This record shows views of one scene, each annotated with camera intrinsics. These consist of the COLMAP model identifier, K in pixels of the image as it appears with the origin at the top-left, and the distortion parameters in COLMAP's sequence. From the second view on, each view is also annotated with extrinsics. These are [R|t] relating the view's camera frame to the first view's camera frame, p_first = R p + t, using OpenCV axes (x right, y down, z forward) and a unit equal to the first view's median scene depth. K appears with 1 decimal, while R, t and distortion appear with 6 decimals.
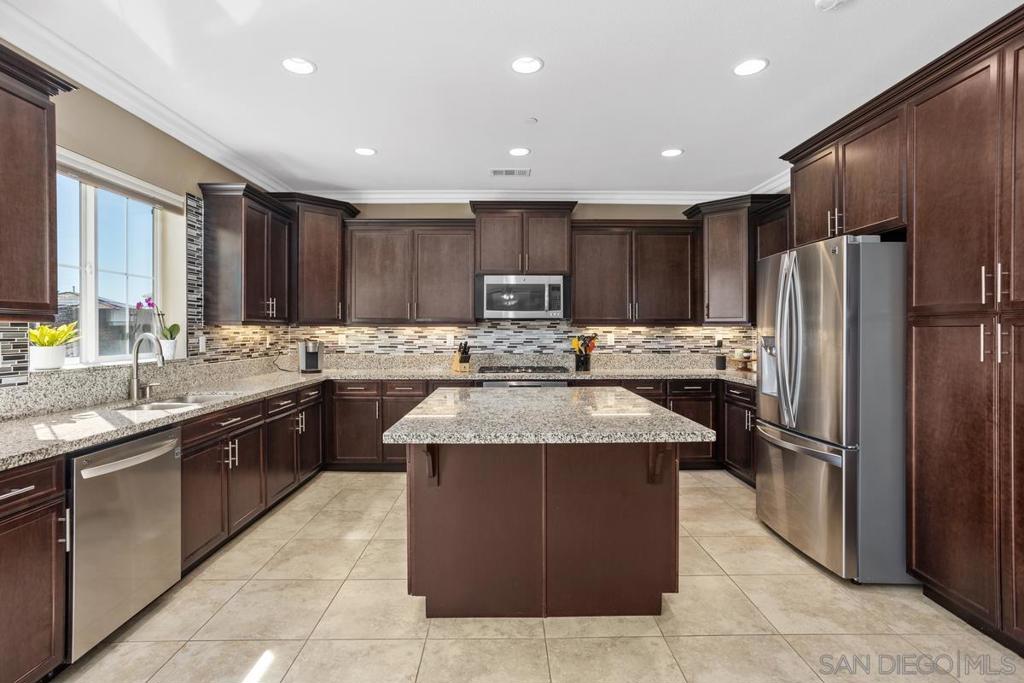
lens RADIAL K [[494.8, 0, 509.3], [0, 494.8, 327.6], [0, 0, 1]] dist [-0.061708, 0.035586]
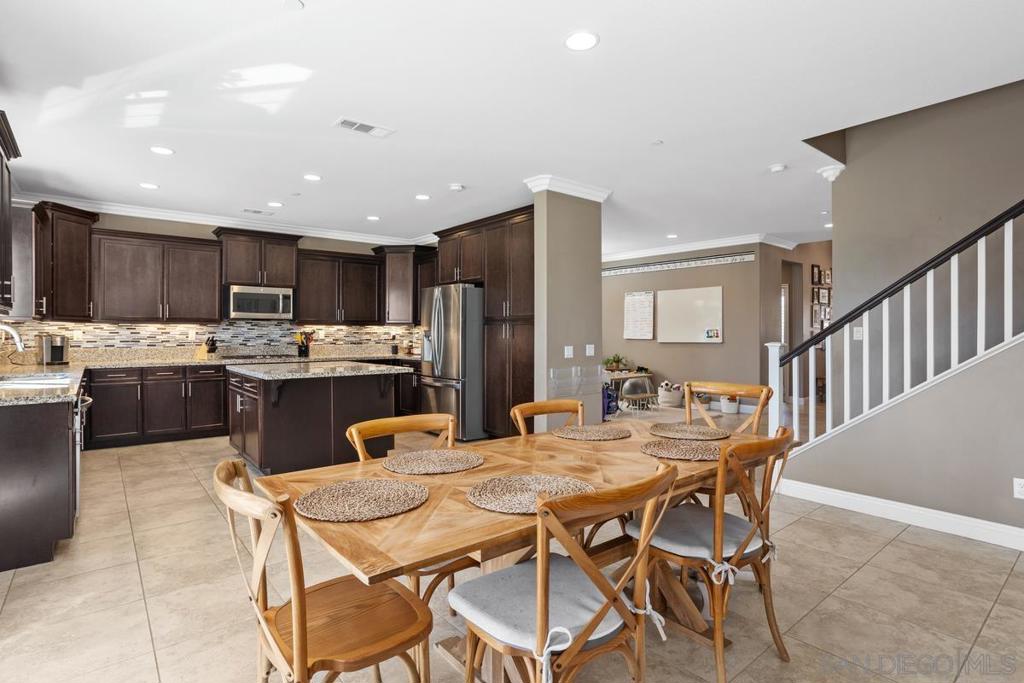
lens RADIAL K [[501.9, 0, 483.9], [0, 501.9, 334.9], [0, 0, 1]] dist [-0.002202, 0.000010]
pose [[0.804488, -0.002189, 0.593965, -0.293701], [-0.003527, 0.999958, 0.008462, 0.011767], [-0.593959, -0.008902, 0.804446, -0.456243]]
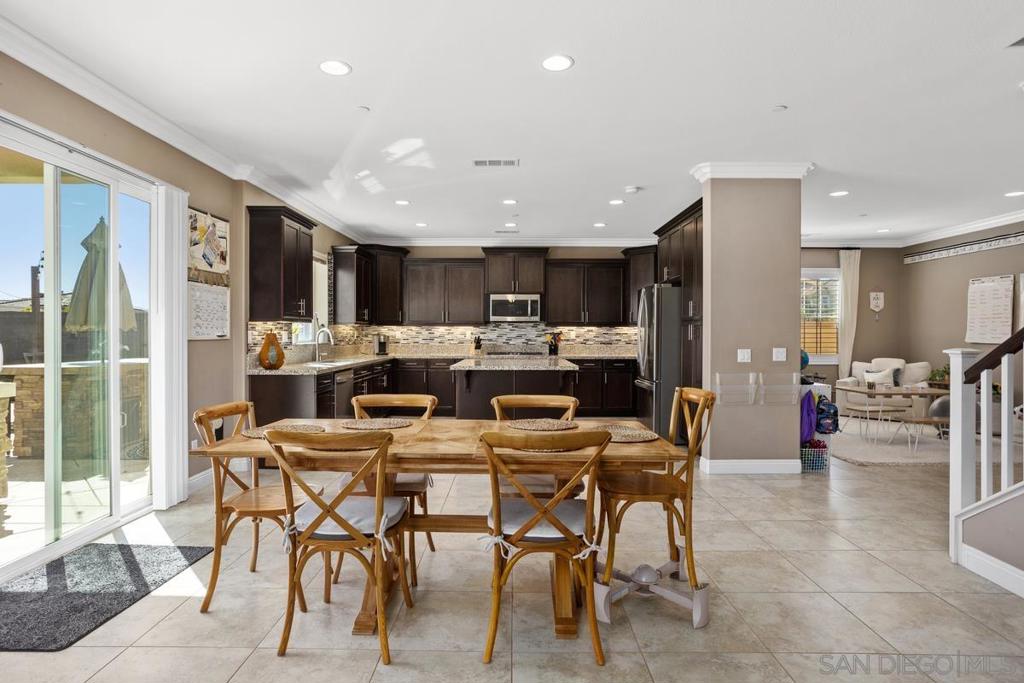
lens RADIAL K [[525.8, 0, 512.0], [0, 525.8, 341.5], [0, 0, 1]] dist [-0.001202, -0.000224]
pose [[0.999913, 0.003635, -0.012666, 0.040290], [-0.003353, 0.999748, 0.022196, 0.008756], [0.012743, -0.022152, 0.999673, -0.688830]]
